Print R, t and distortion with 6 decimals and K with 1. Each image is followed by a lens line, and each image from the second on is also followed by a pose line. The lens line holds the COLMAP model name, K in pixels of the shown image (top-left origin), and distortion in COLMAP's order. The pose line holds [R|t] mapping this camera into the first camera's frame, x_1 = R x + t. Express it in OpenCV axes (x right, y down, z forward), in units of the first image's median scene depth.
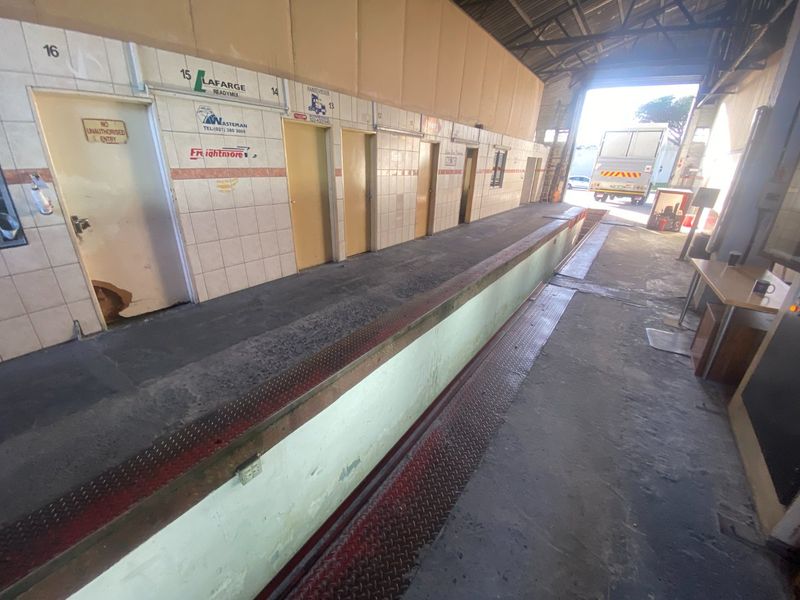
lens RADIAL K [[312.4, 0, 400.4], [0, 312.4, 305.0], [0, 0, 1]] dist [-0.000278, -0.015645]
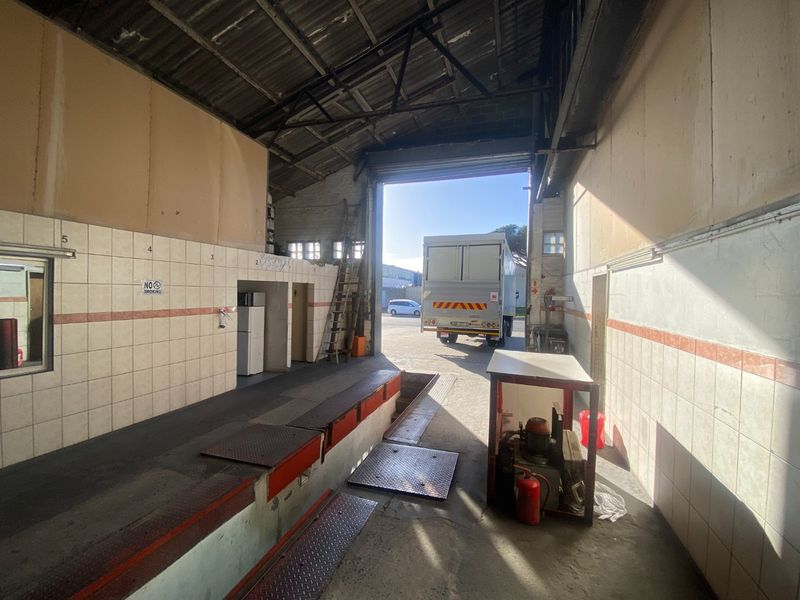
lens RADIAL K [[344.5, 0, 400.0], [0, 344.5, 300.0], [0, 0, 1]] dist [-0.000027, -0.000088]
pose [[0.952978, -0.015184, 0.302658, 0.894446], [0.131865, 0.920008, -0.369048, -0.441862], [-0.272844, 0.391604, 0.878750, 0.961170]]
